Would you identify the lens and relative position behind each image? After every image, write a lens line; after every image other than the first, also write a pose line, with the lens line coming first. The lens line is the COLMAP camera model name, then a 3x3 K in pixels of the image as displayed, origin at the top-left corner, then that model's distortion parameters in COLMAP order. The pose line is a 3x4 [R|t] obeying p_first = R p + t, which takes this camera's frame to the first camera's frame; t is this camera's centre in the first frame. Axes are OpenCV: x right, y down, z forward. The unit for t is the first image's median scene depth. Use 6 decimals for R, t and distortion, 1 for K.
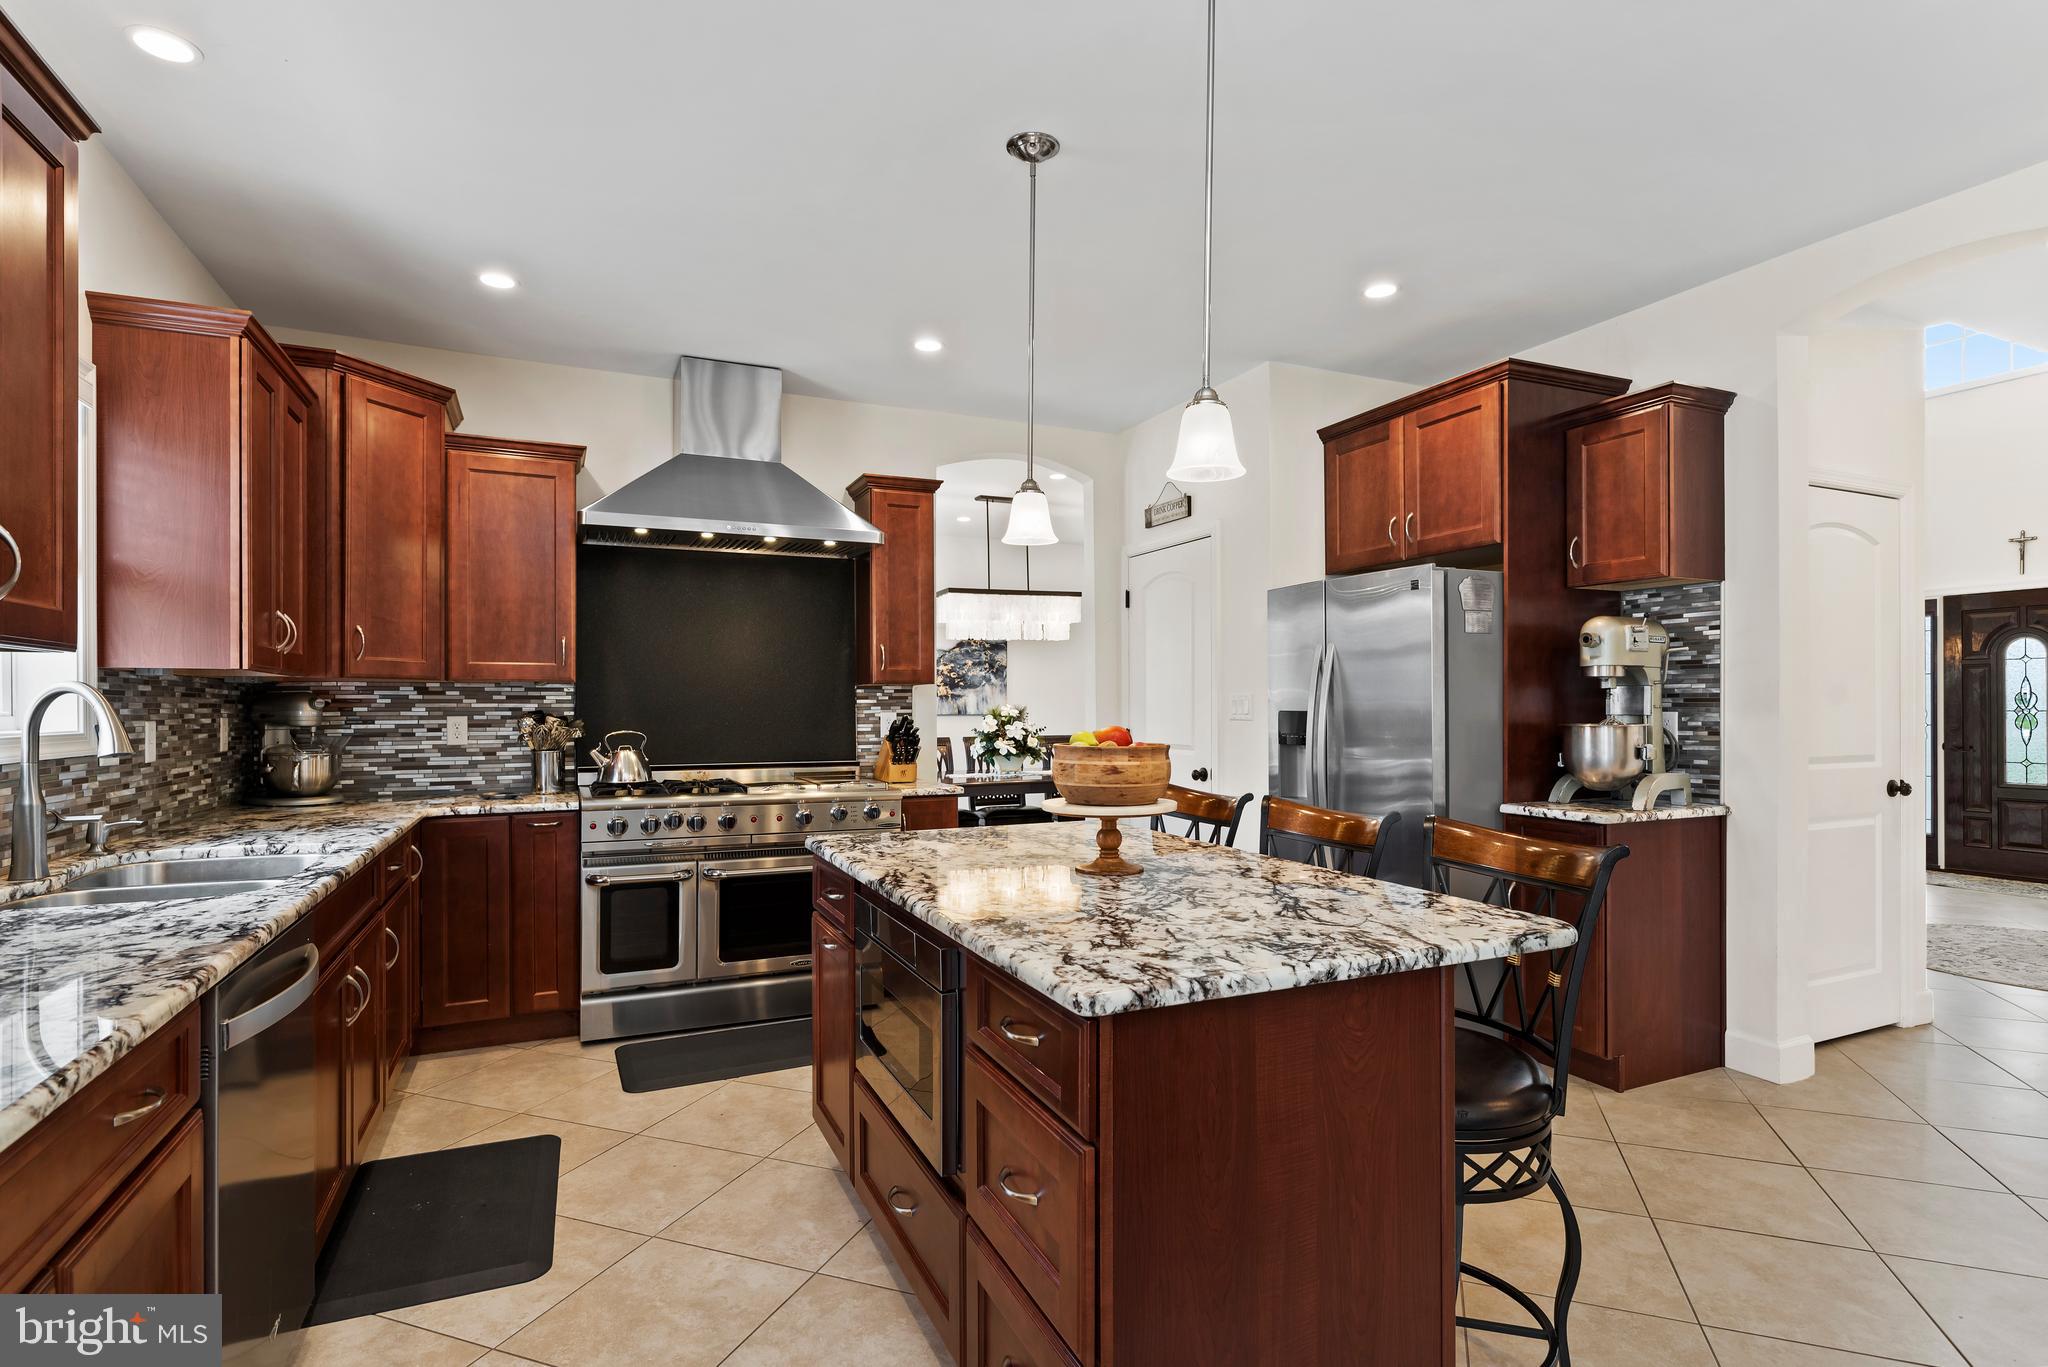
lens RADIAL K [[1031.0, 0, 1052.6], [0, 1031.0, 704.4], [0, 0, 1]] dist [0.001363, 0.000022]
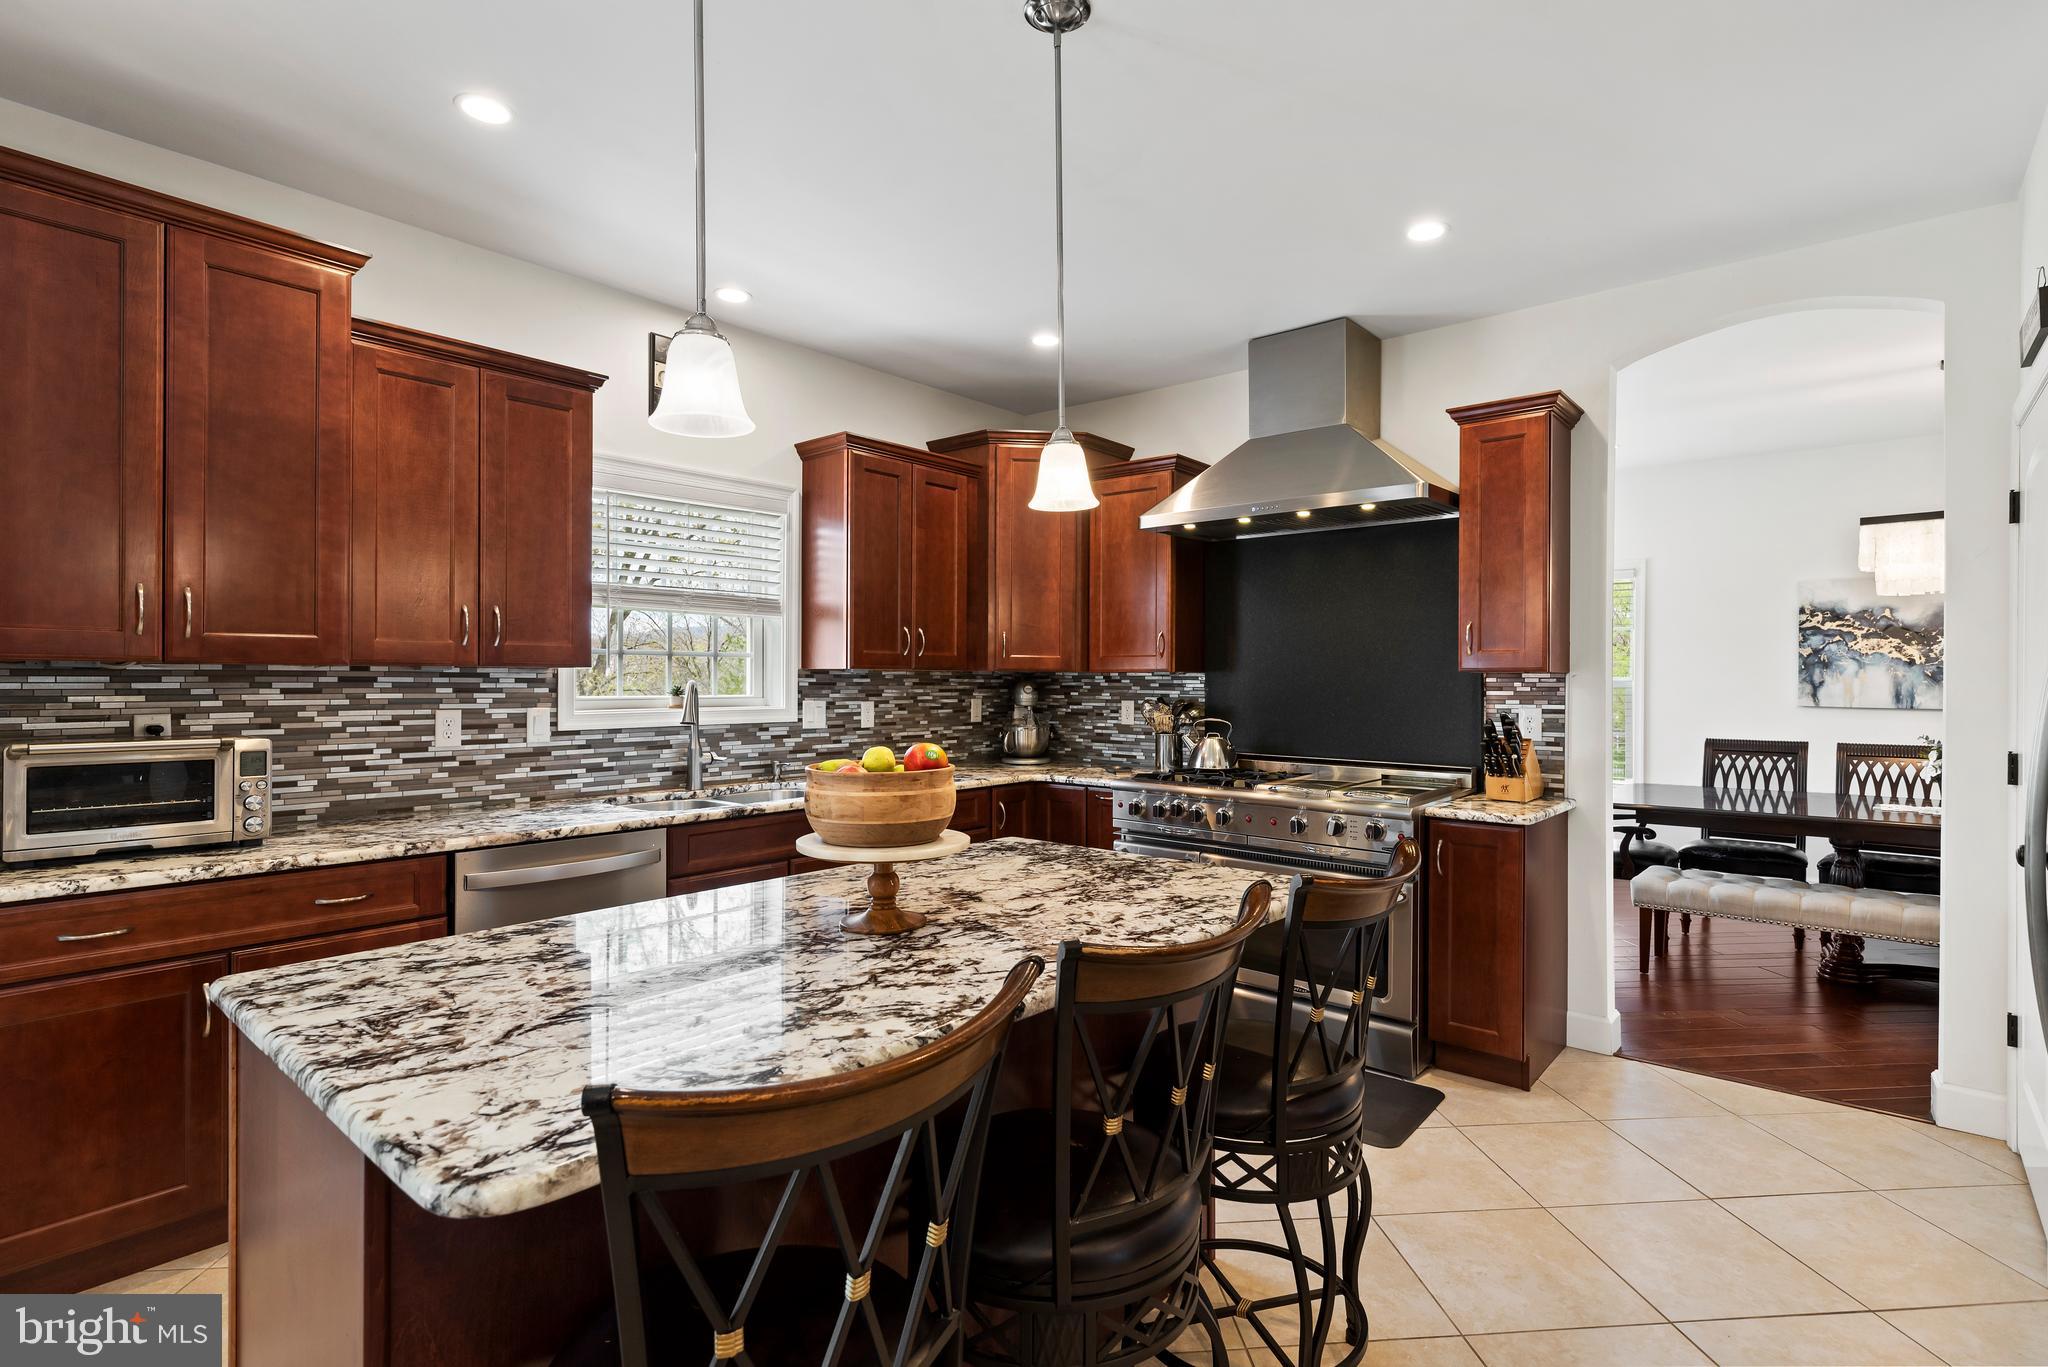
lens RADIAL K [[1002.9, 0, 1032.7], [0, 1002.9, 677.7], [0, 0, 1]] dist [0.001401, 0.000104]
pose [[0.412365, 0.004242, -0.911009, 0.390368], [-0.005398, 0.999983, 0.002213, -0.015298], [0.911003, 0.004005, 0.412381, 0.378765]]
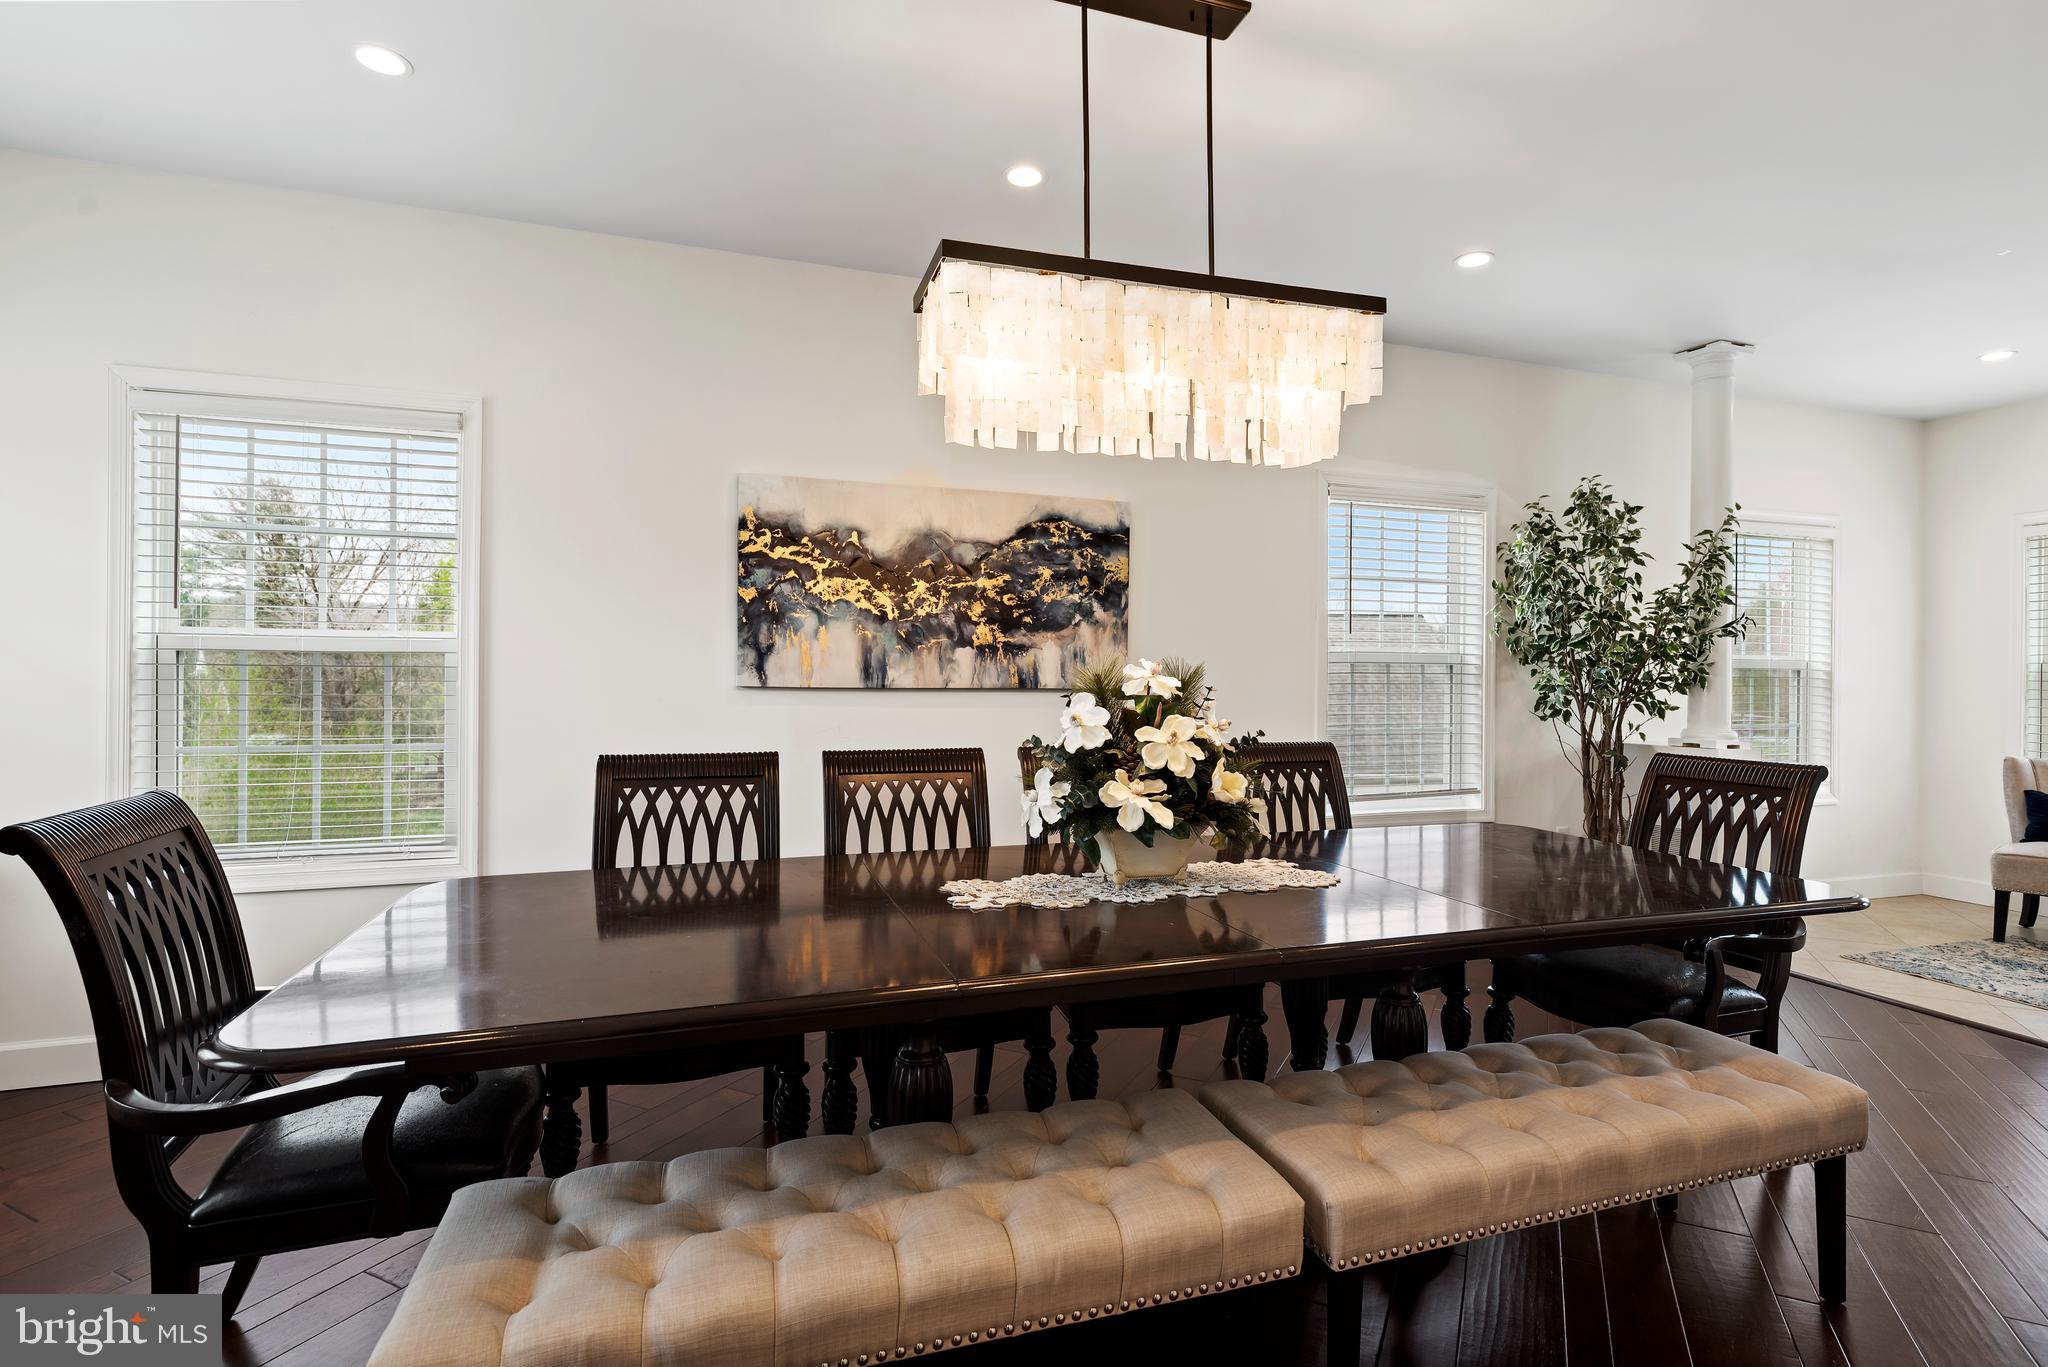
lens RADIAL K [[996.1, 0, 1048.8], [0, 996.1, 682.7], [0, 0, 1]] dist [0.002072, -0.000589]
pose [[0.994166, 0.011130, -0.107285, -0.061409], [-0.010612, 0.999929, 0.005401, 0.009081], [0.107337, -0.004231, 0.994214, 1.080565]]
